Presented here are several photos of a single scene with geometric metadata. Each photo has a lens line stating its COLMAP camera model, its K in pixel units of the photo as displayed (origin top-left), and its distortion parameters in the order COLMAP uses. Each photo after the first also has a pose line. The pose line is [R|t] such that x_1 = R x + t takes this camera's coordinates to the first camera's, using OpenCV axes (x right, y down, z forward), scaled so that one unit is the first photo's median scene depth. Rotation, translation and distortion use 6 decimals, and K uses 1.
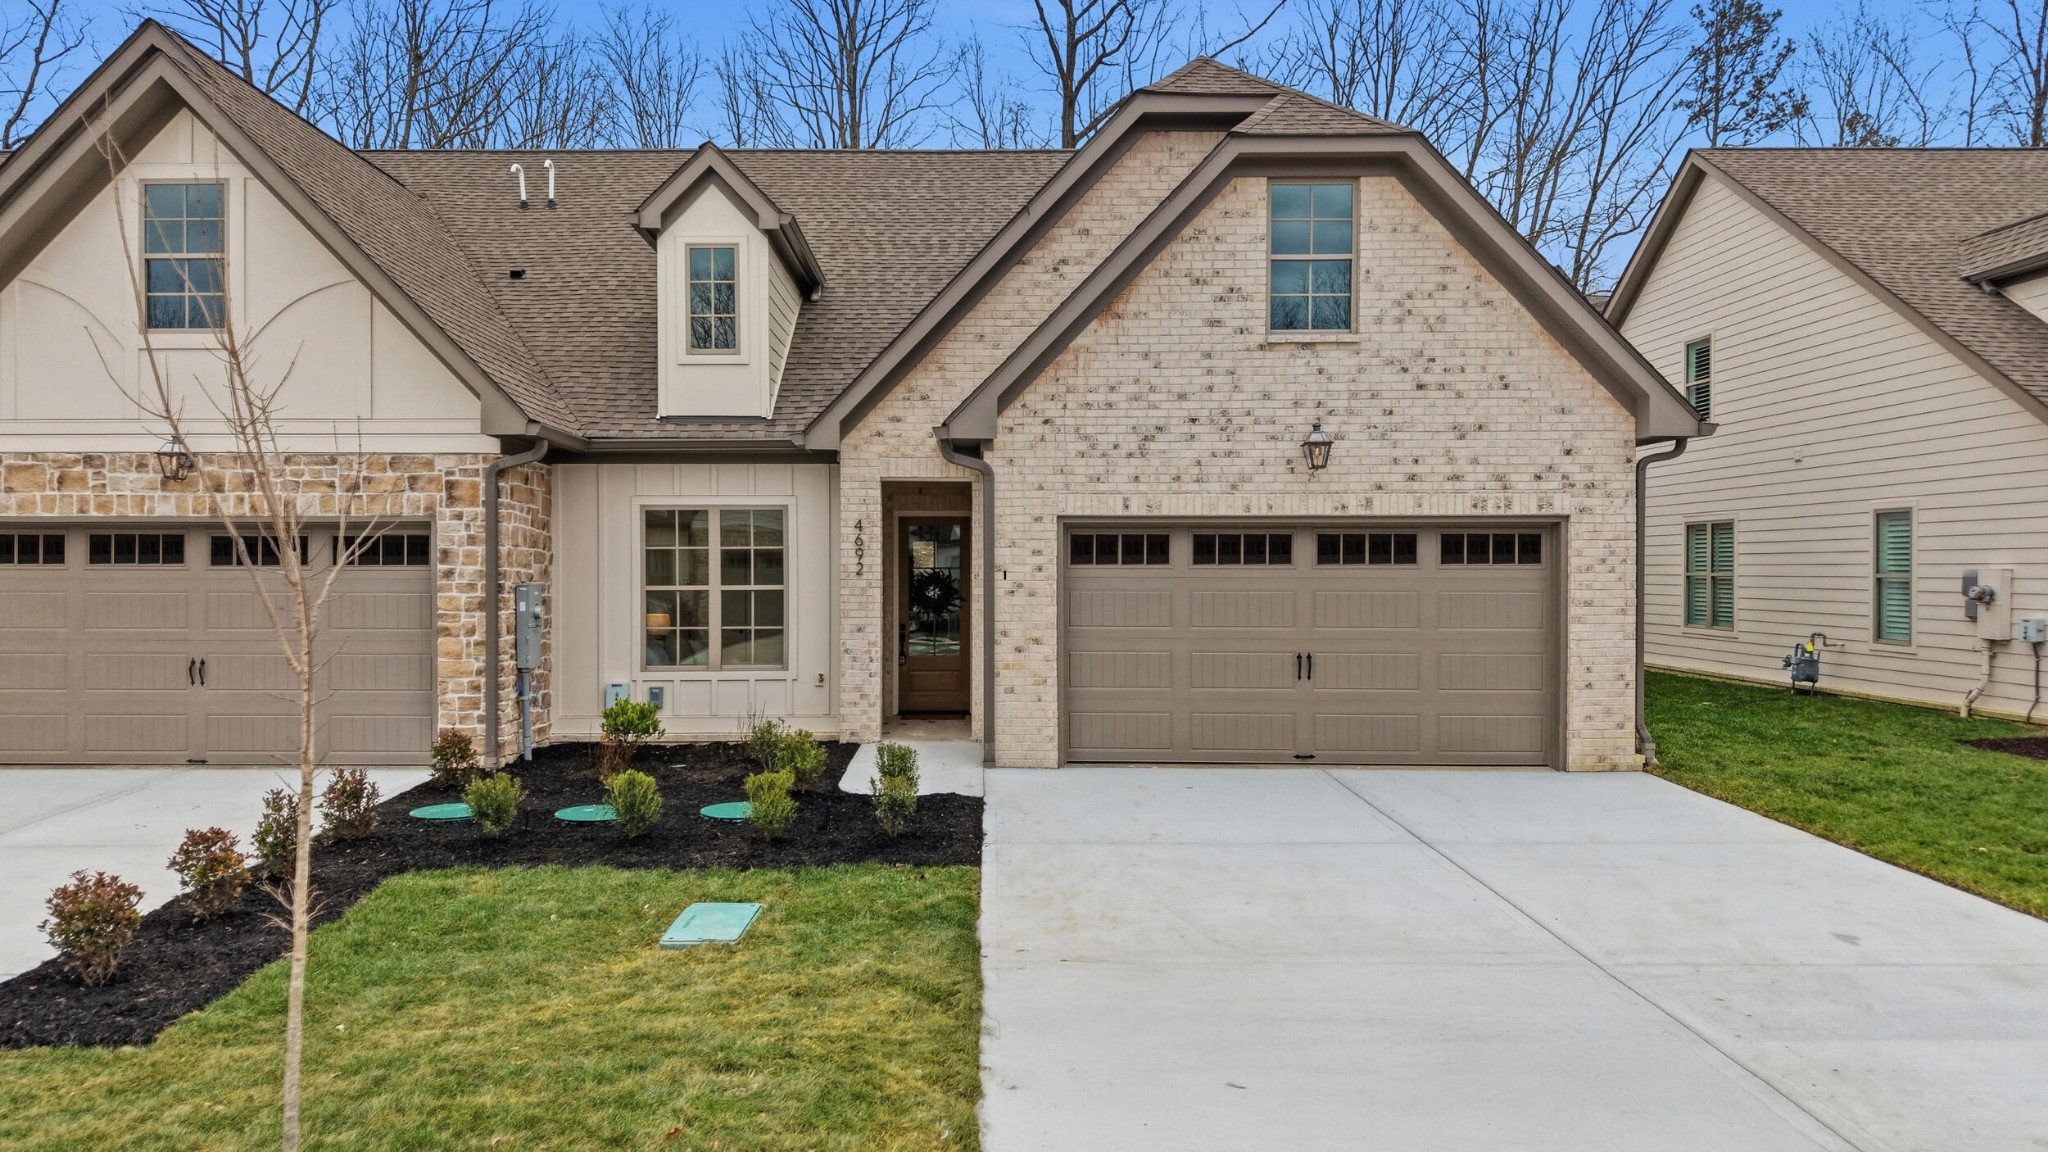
lens RADIAL K [[1395.0, 0, 1019.0], [0, 1395.0, 569.2], [0, 0, 1]] dist [0.001324, -0.009470]
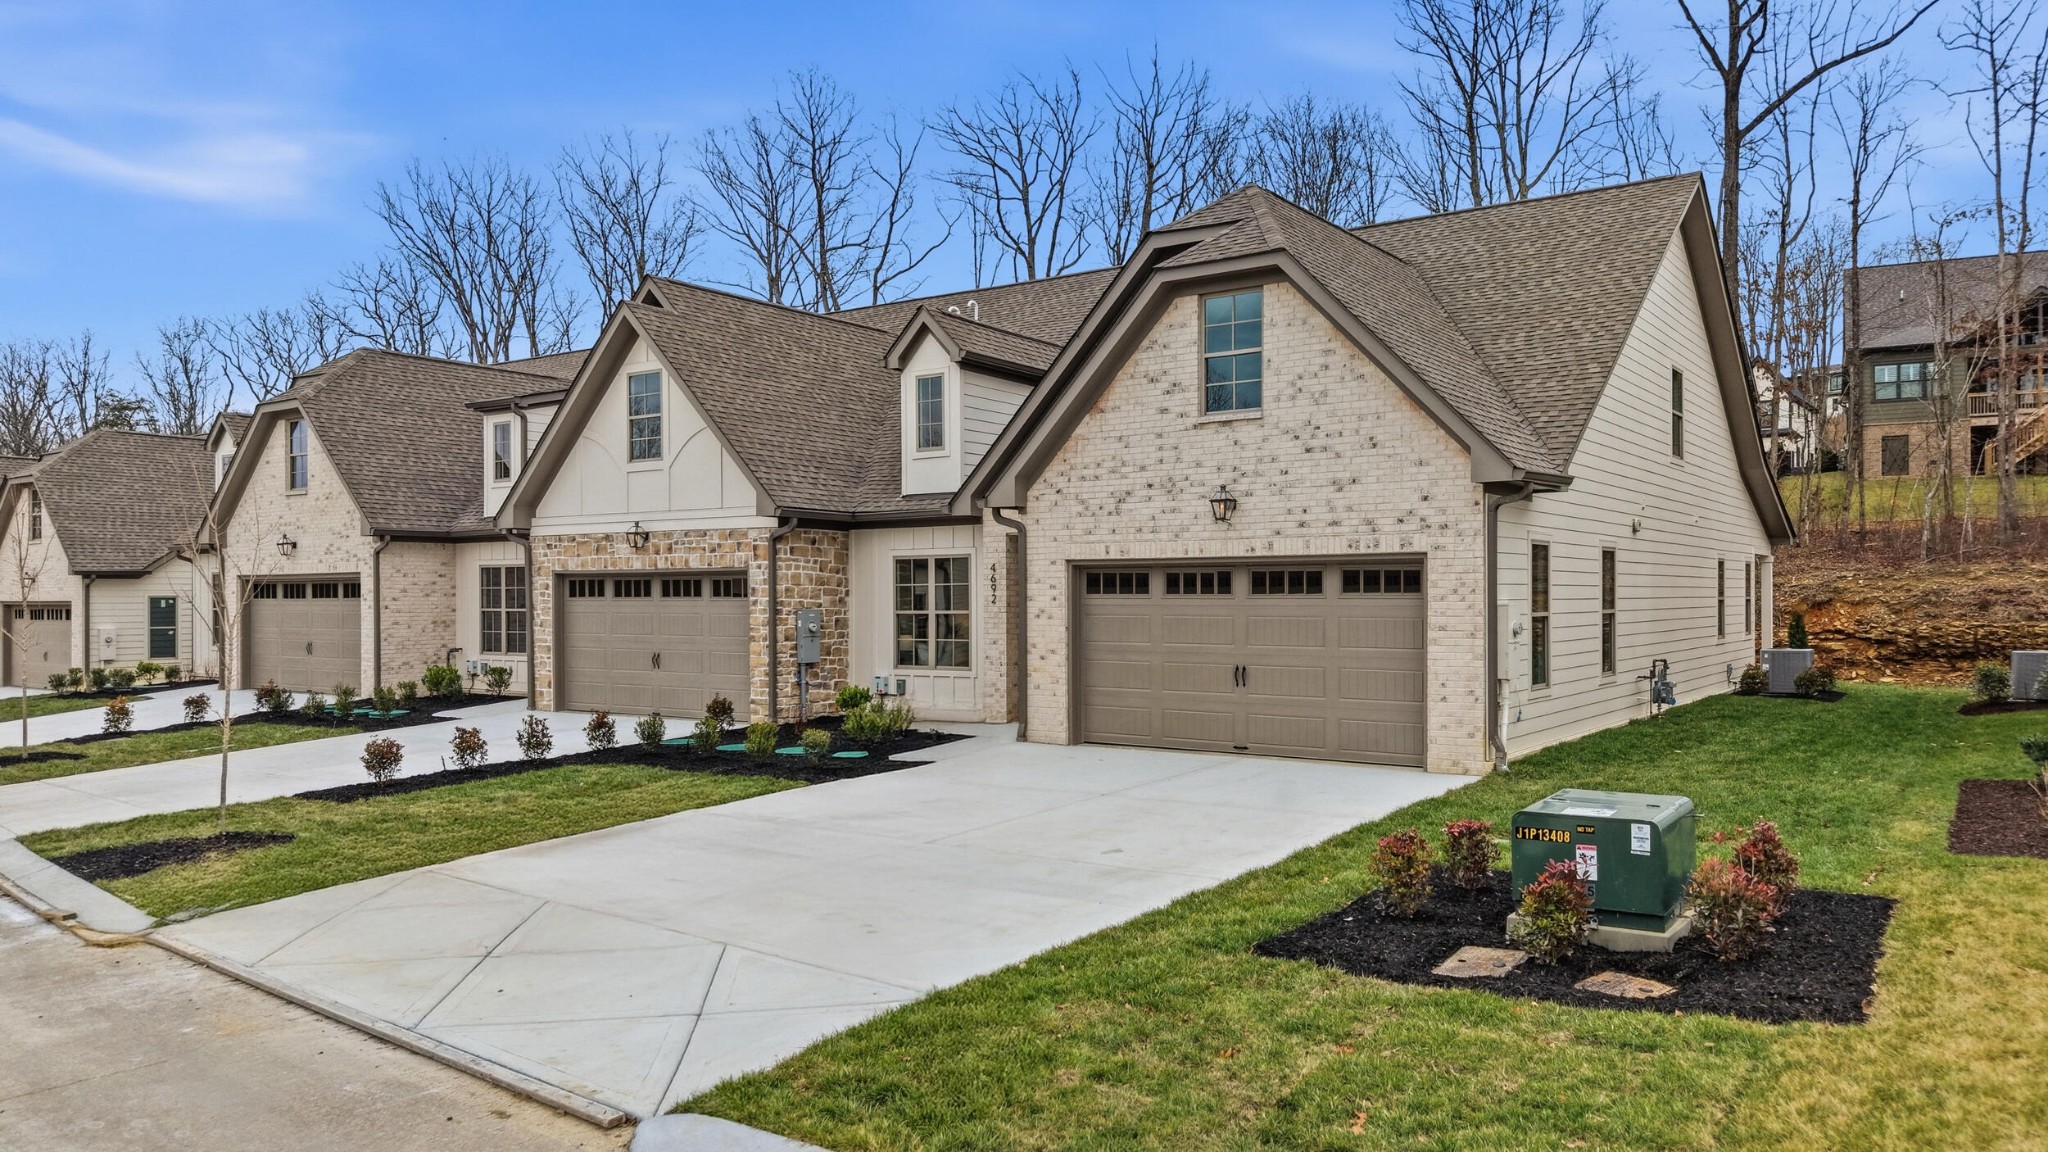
lens RADIAL K [[1395.0, 0, 1024.5], [0, 1395.0, 585.8], [0, 0, 1]] dist [0.001324, -0.009470]
pose [[0.824807, -0.006994, -0.565370, 0.770981], [0.001804, 0.999951, -0.009739, 0.000127], [0.565411, 0.007013, 0.824780, -0.151822]]
